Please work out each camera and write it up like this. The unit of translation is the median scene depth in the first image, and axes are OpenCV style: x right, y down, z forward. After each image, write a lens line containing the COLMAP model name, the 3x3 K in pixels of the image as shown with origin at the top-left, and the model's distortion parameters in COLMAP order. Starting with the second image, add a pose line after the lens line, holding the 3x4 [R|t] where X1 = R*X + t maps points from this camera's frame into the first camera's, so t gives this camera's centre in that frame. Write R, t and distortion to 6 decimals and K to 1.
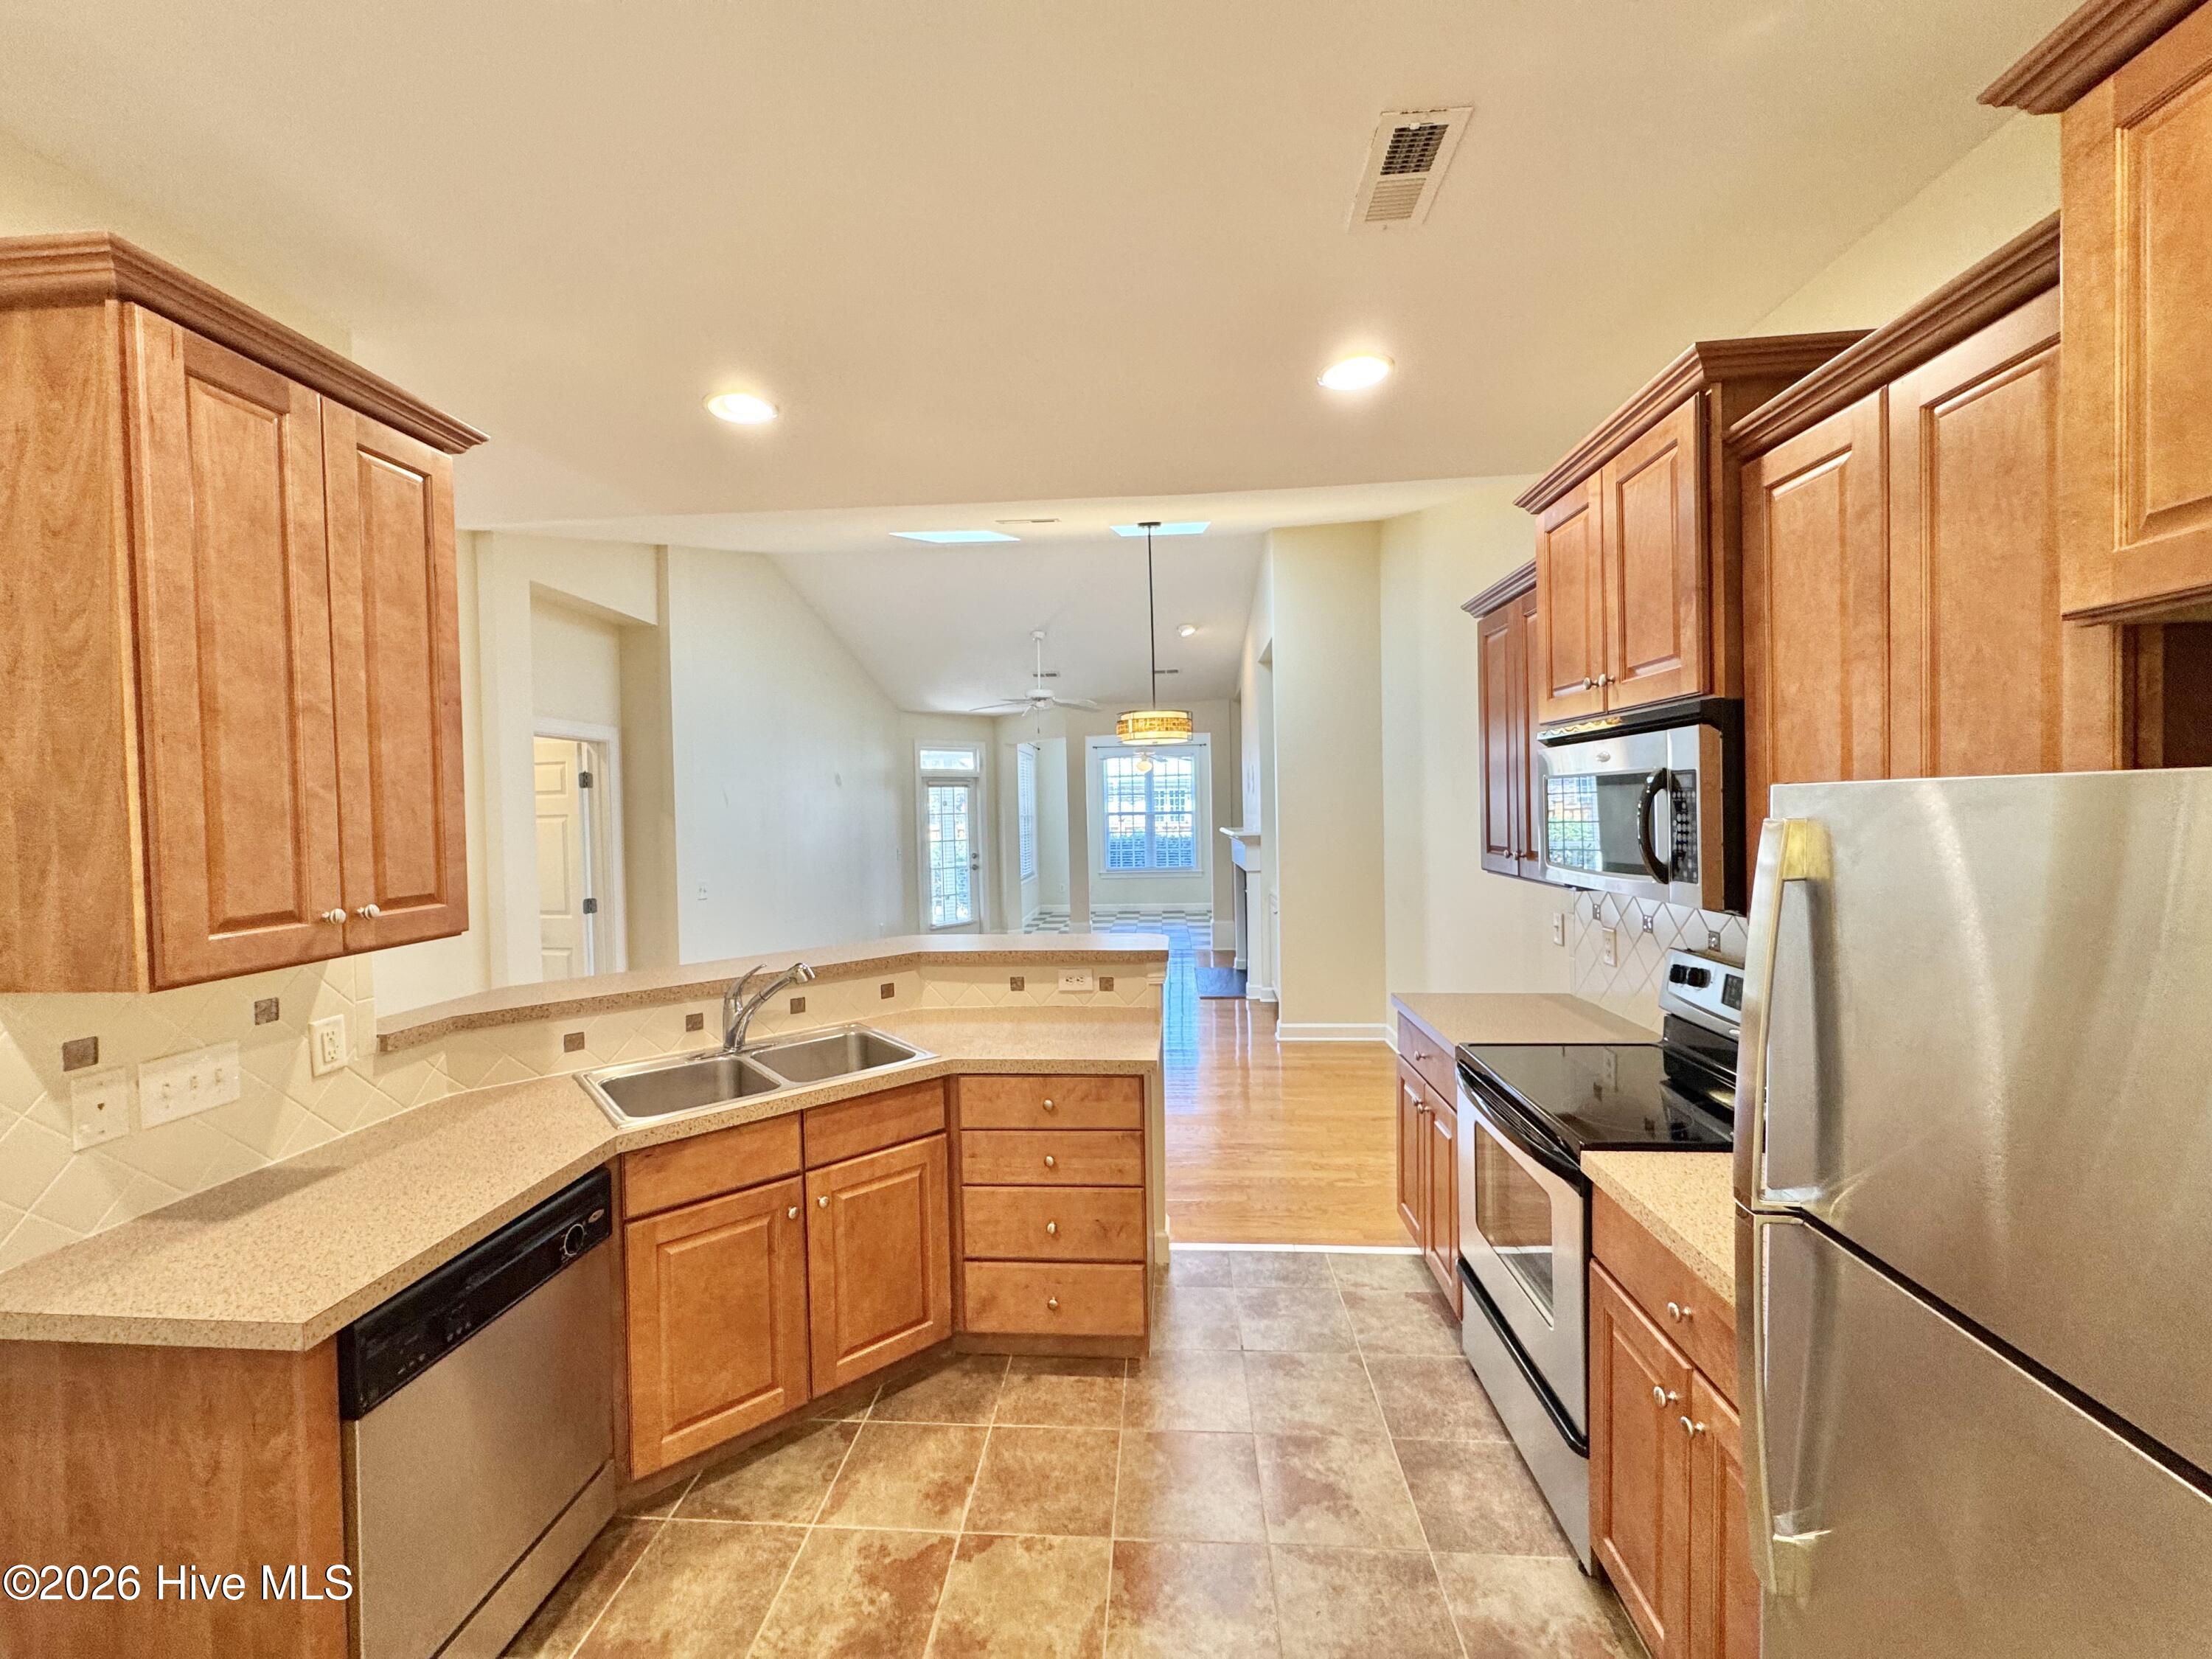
lens RADIAL K [[882.2, 0, 1101.1], [0, 882.2, 827.8], [0, 0, 1]] dist [-0.006356, 0.001076]
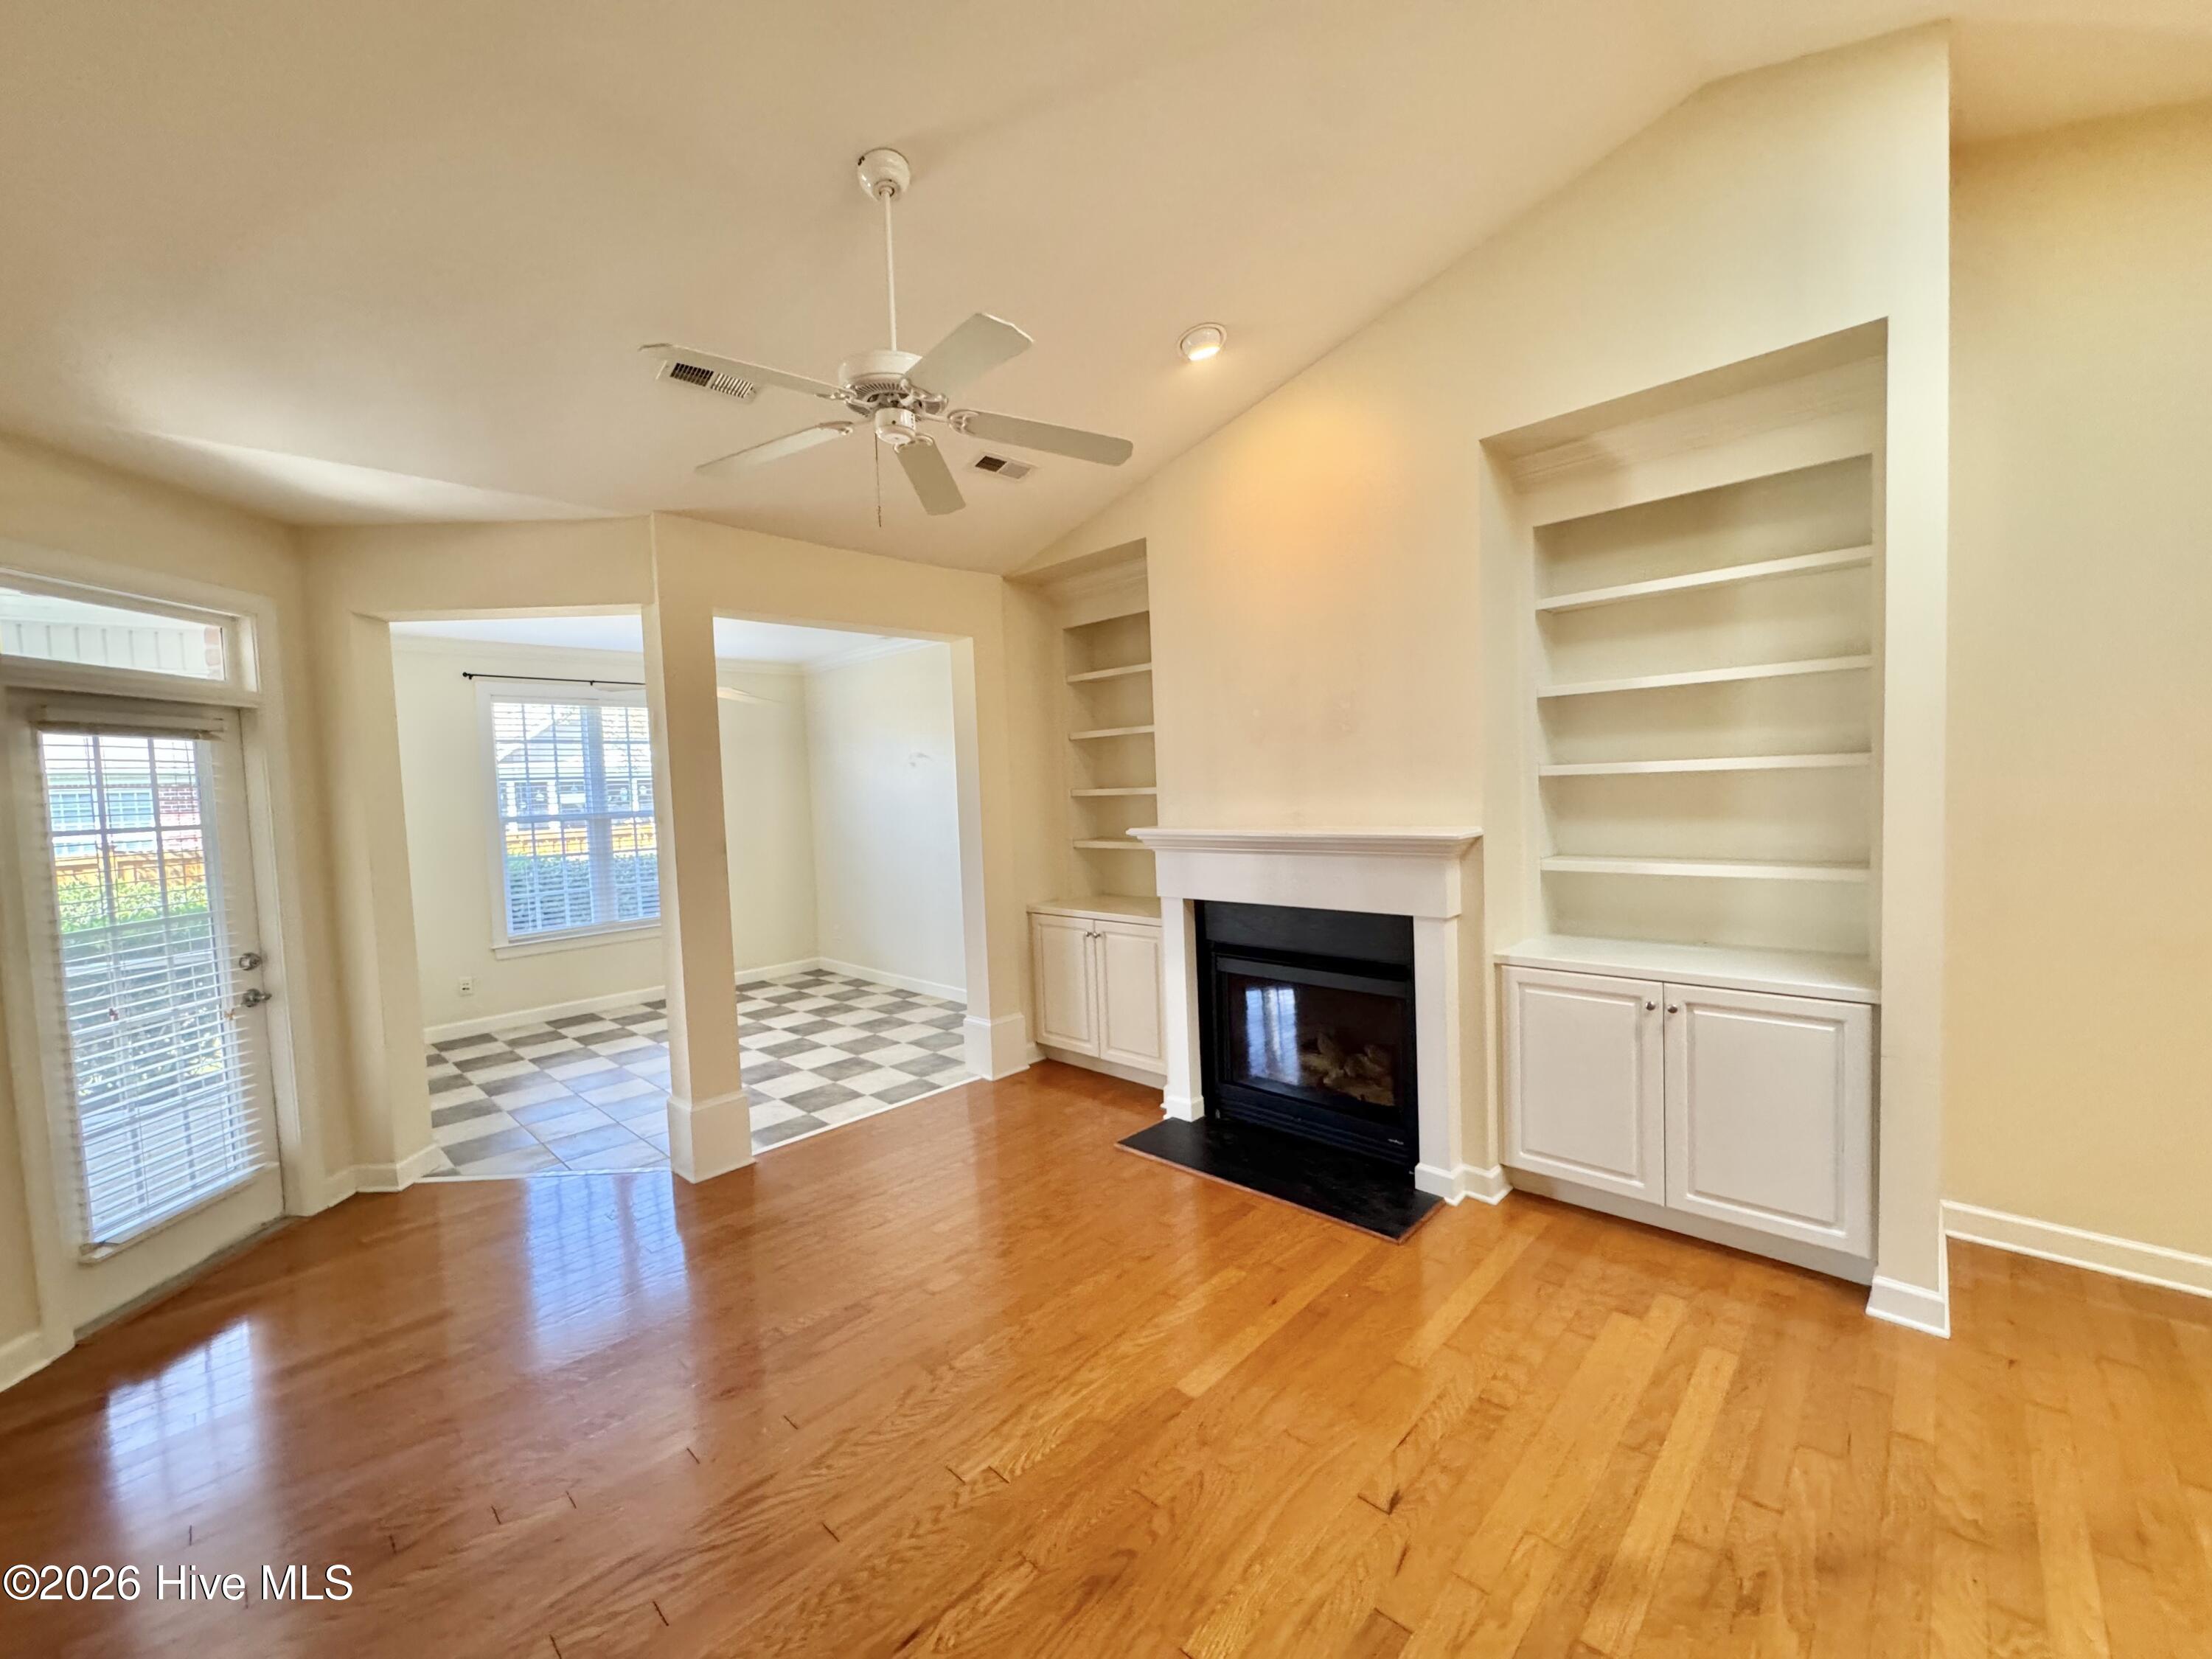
lens RADIAL K [[882.2, 0, 1100.7], [0, 882.2, 826.0], [0, 0, 1]] dist [-0.006356, 0.001076]
pose [[0.638469, -0.038026, 0.768708, -0.653580], [0.042856, 0.998986, 0.013822, -0.024953], [-0.768453, 0.024119, 0.639451, 1.982927]]
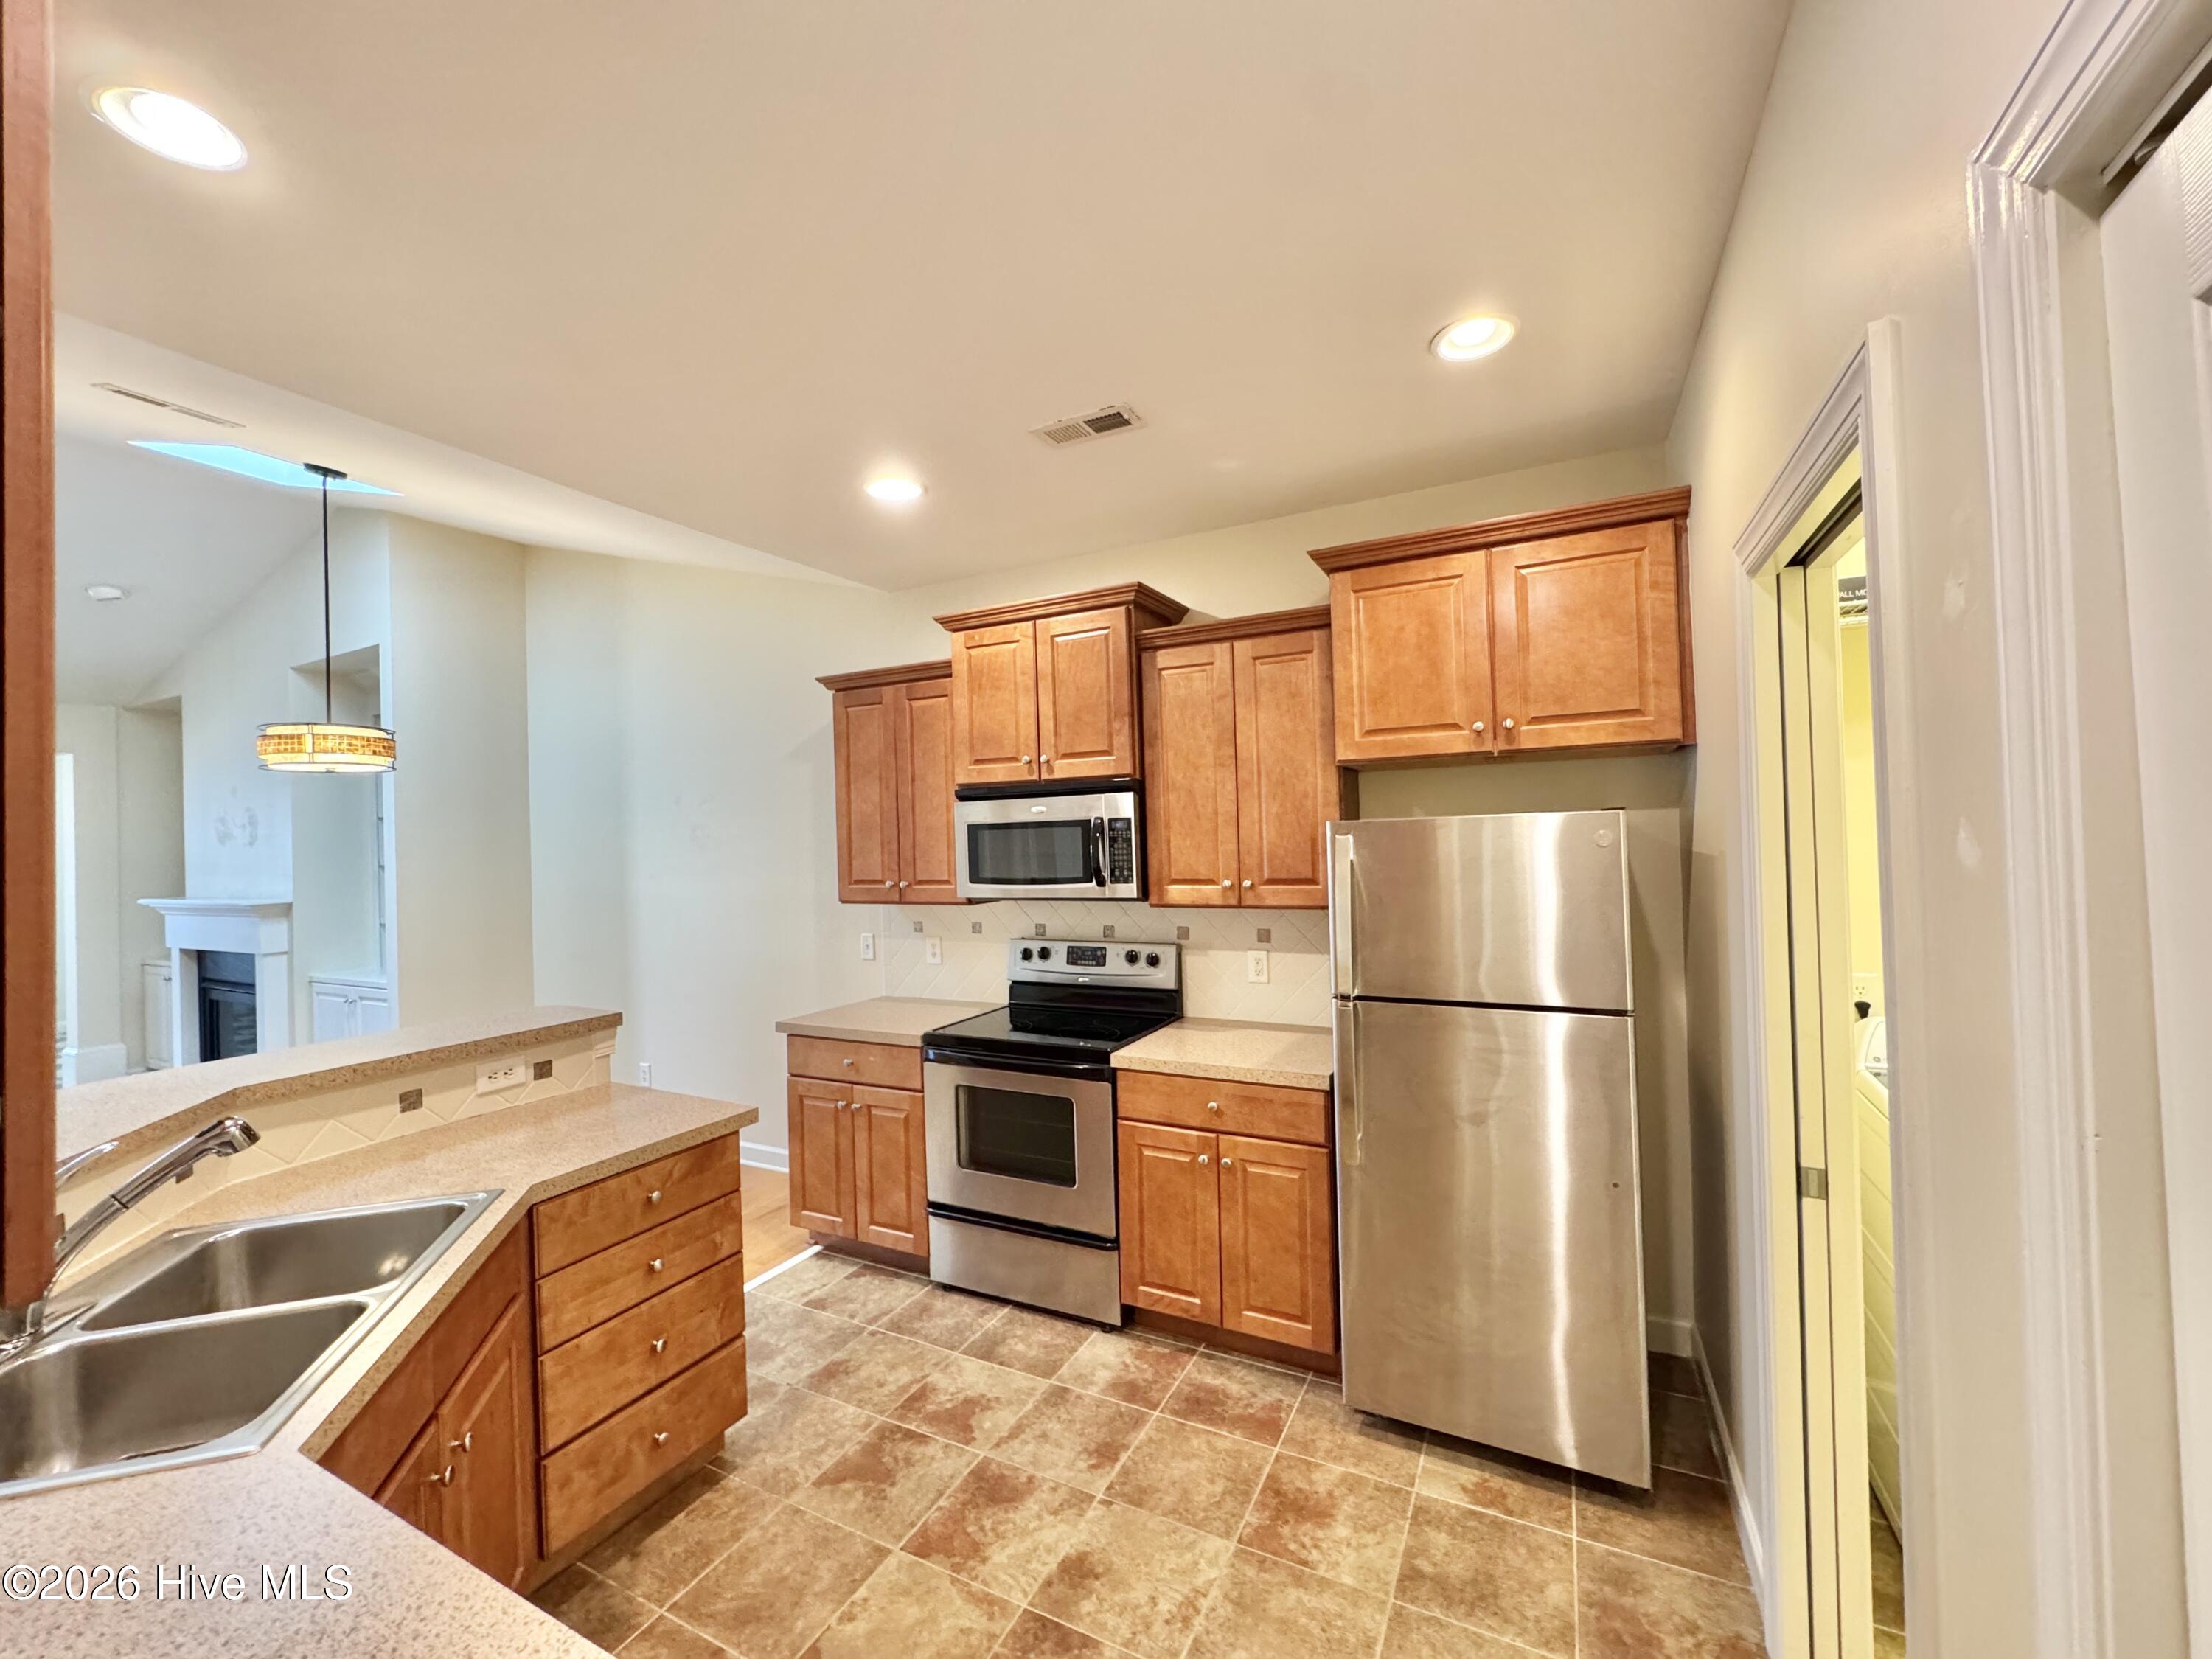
lens RADIAL K [[882.2, 0, 1109.7], [0, 882.2, 827.8], [0, 0, 1]] dist [-0.006356, 0.001076]
pose [[0.386024, 0.020446, 0.922262, -0.532978], [0.043727, 0.998225, -0.040432, 0.012466], [-0.921452, 0.055936, 0.384445, 0.205520]]
